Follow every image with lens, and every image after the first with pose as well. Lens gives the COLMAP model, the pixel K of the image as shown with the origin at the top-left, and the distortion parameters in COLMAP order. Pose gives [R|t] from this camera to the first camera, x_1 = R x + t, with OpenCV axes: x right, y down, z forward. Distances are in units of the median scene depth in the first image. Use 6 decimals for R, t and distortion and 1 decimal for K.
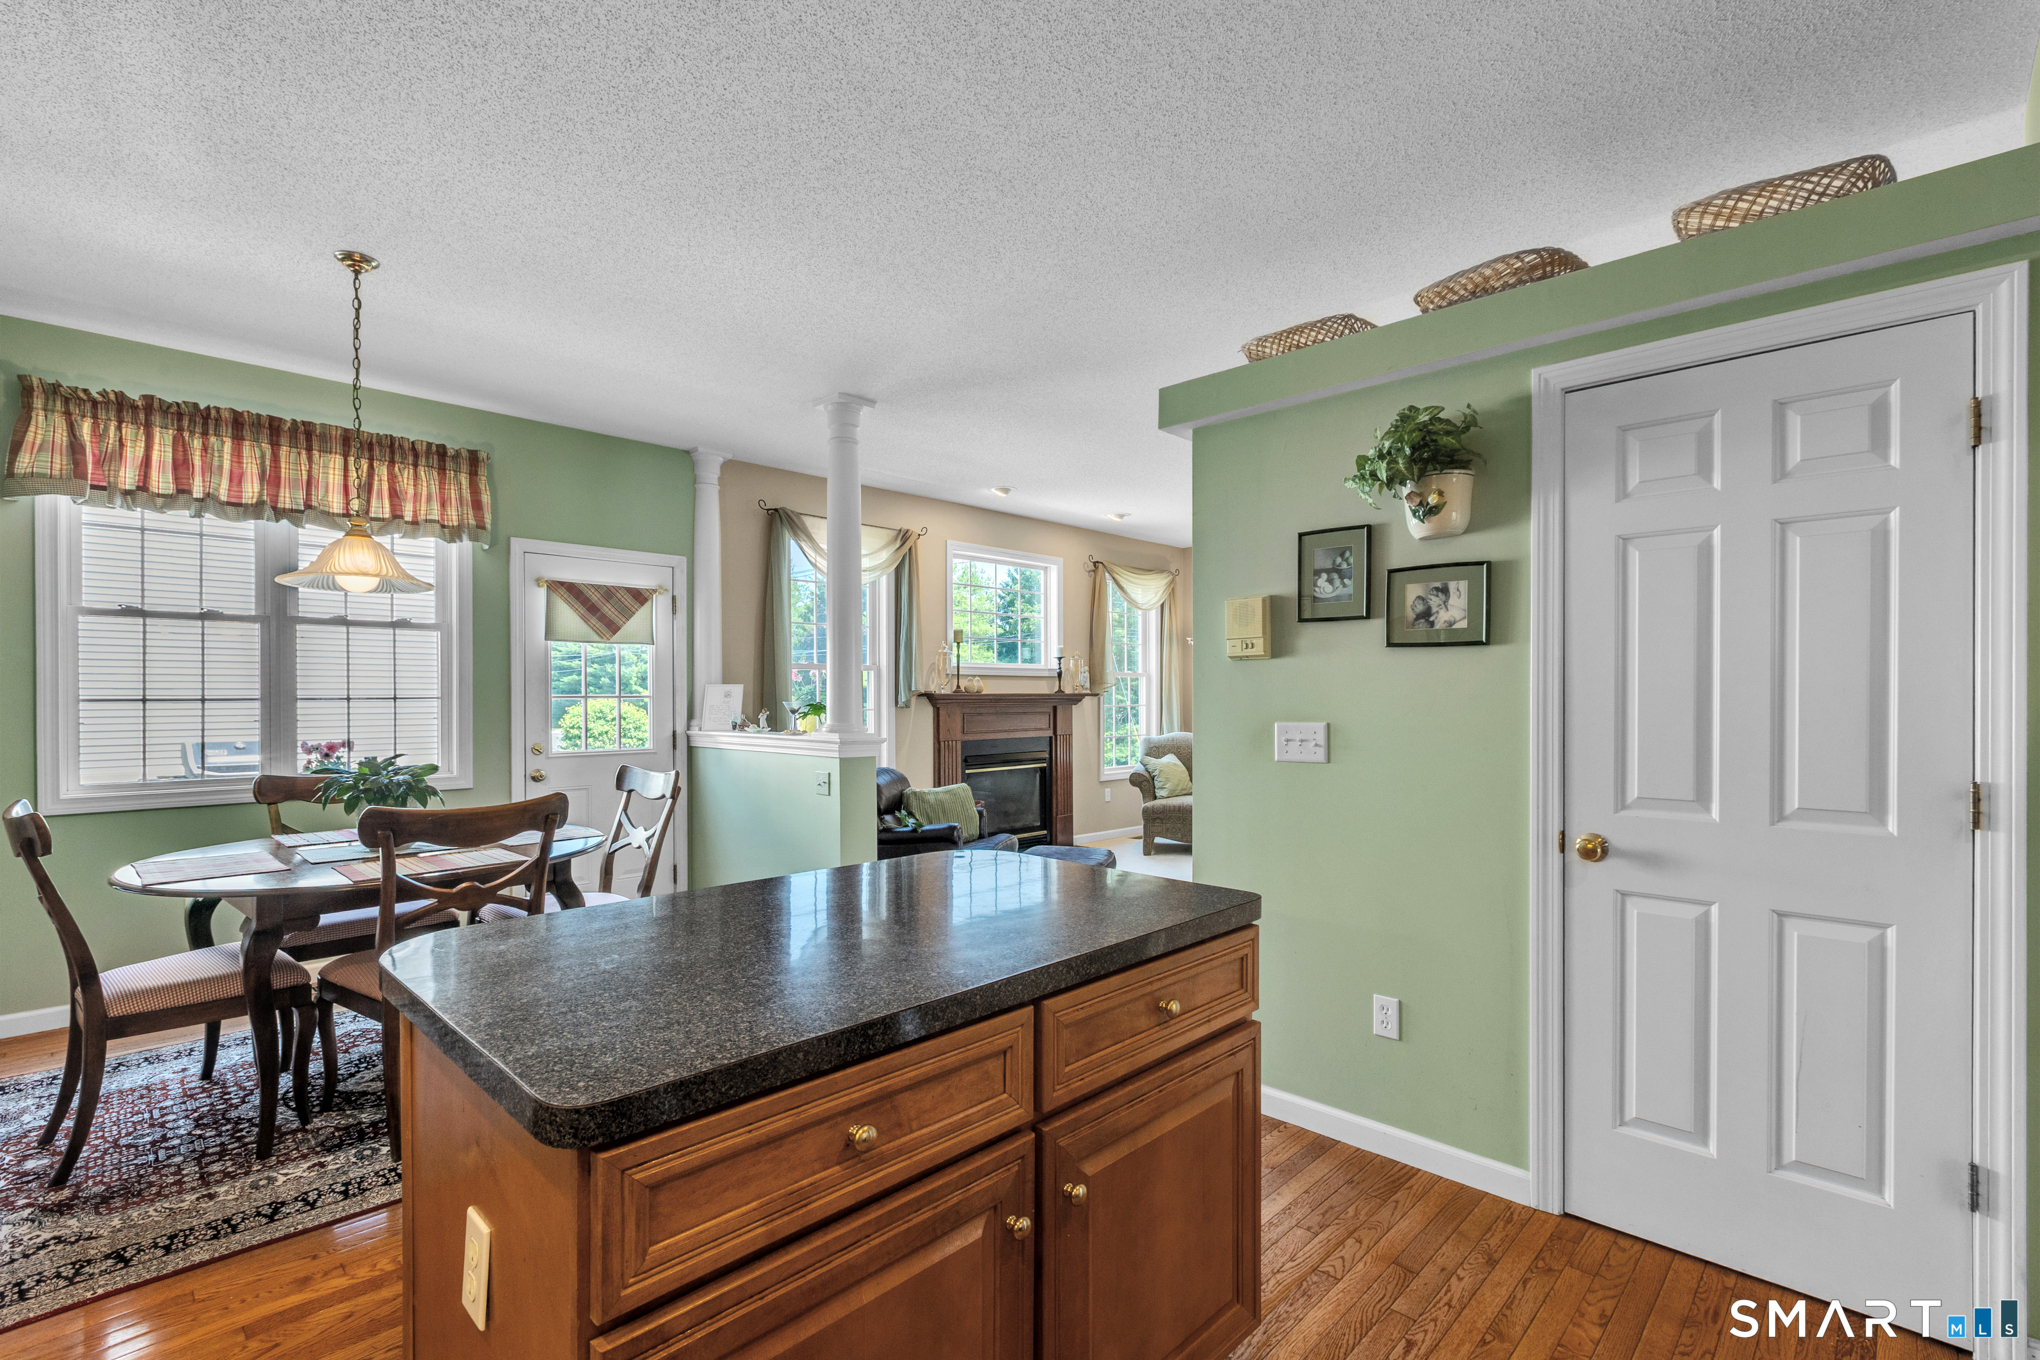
lens RADIAL K [[928.2, 0, 1016.8], [0, 928.2, 703.7], [0, 0, 1]] dist [-0.001801, -0.000601]
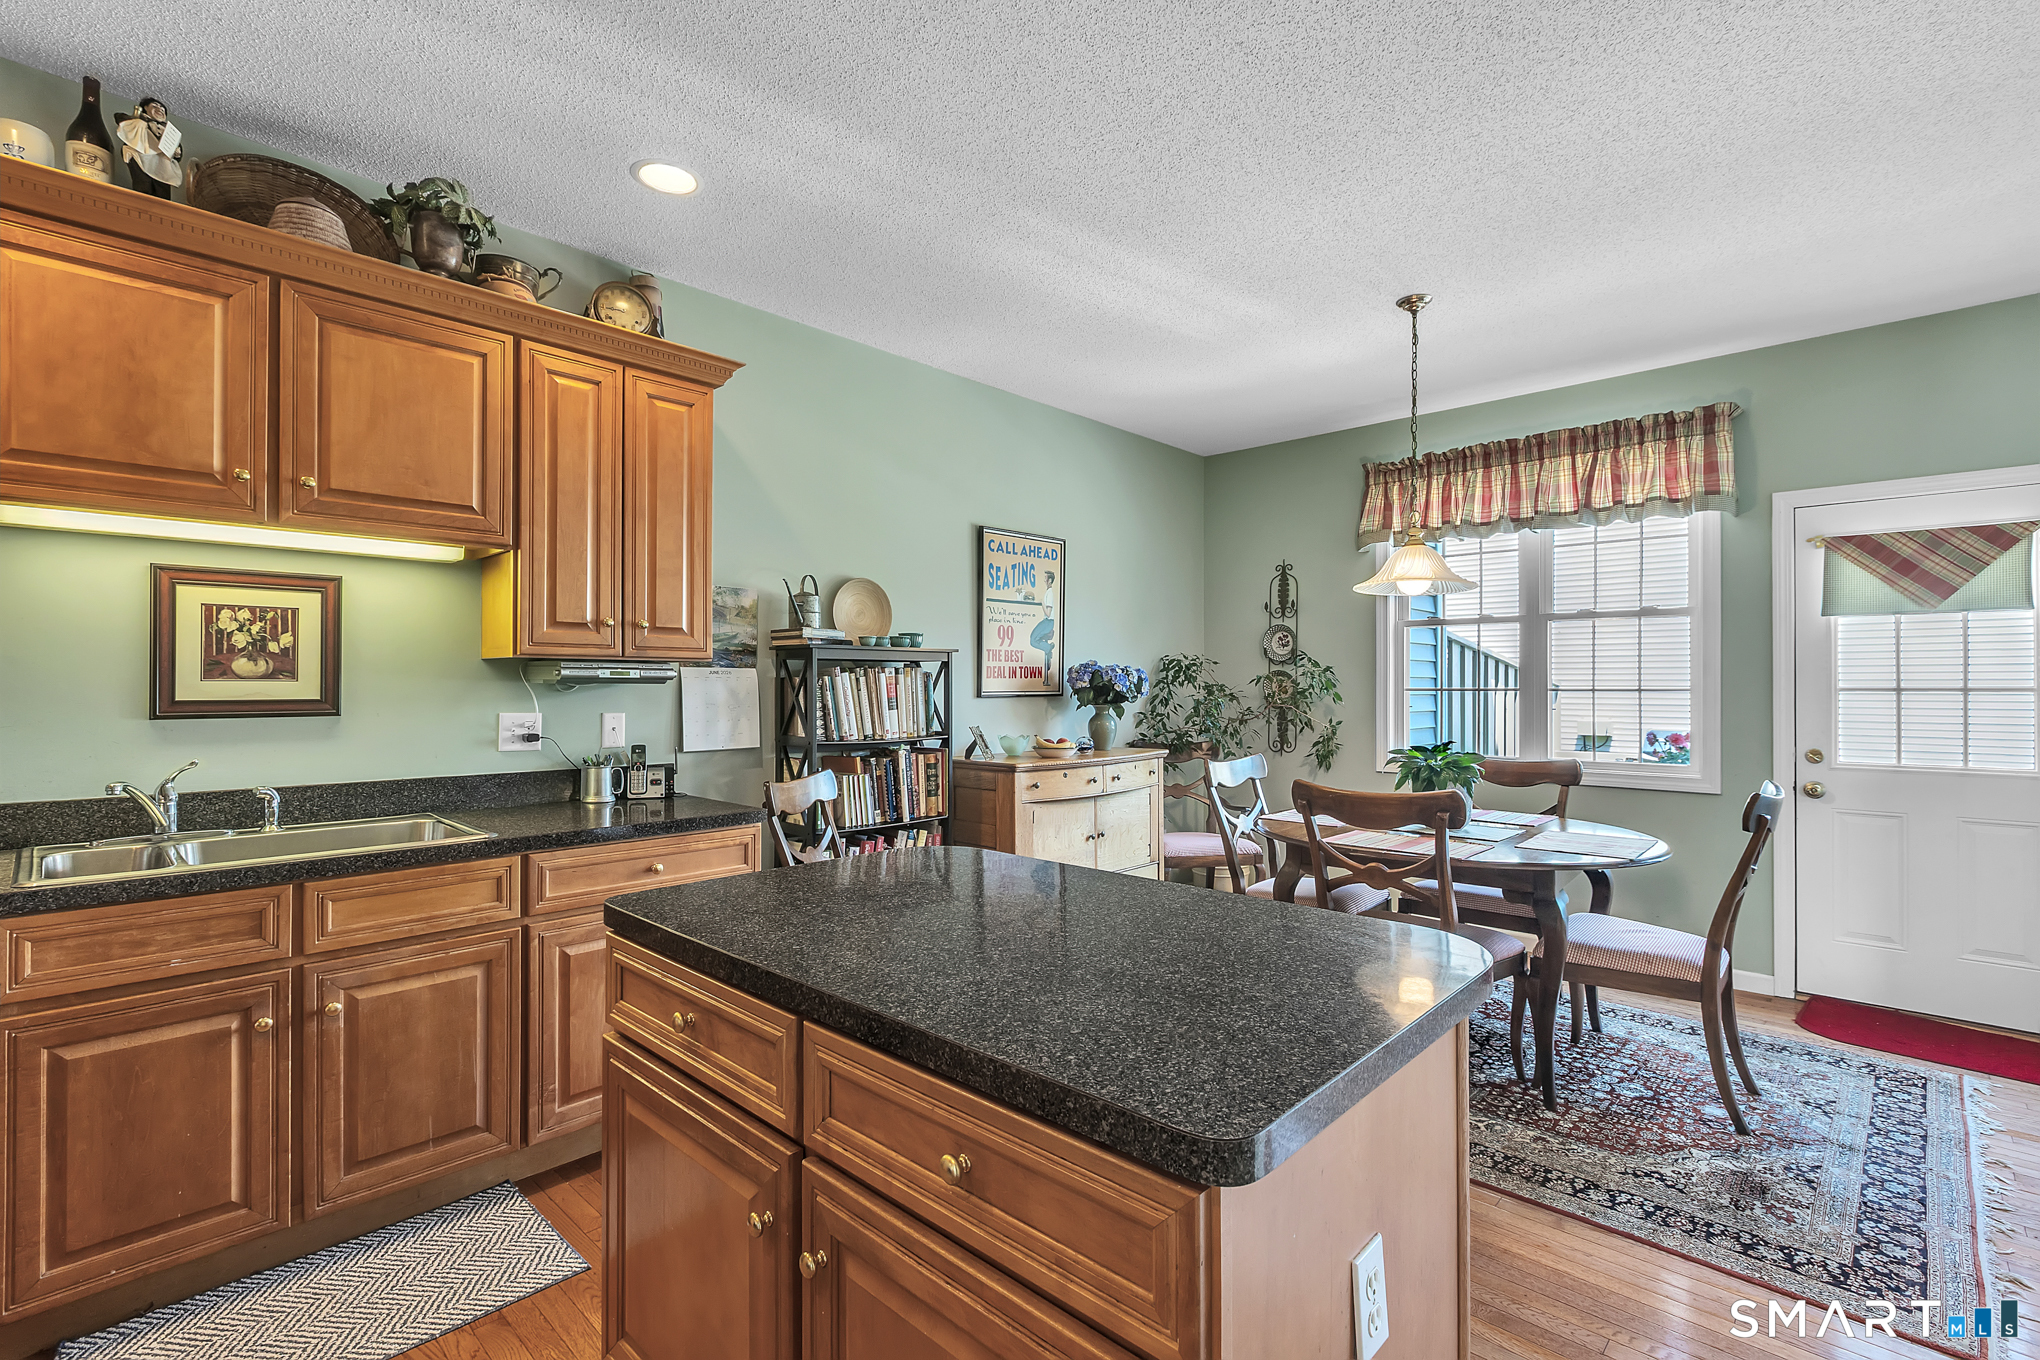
lens RADIAL K [[919.4, 0, 1017.8], [0, 919.4, 682.2], [0, 0, 1]] dist [-0.000835, 0.000371]
pose [[0.018420, -0.002849, -0.999826, 0.304947], [-0.010166, 0.999944, -0.003037, -0.004263], [0.999779, 0.010220, 0.018390, 0.382906]]
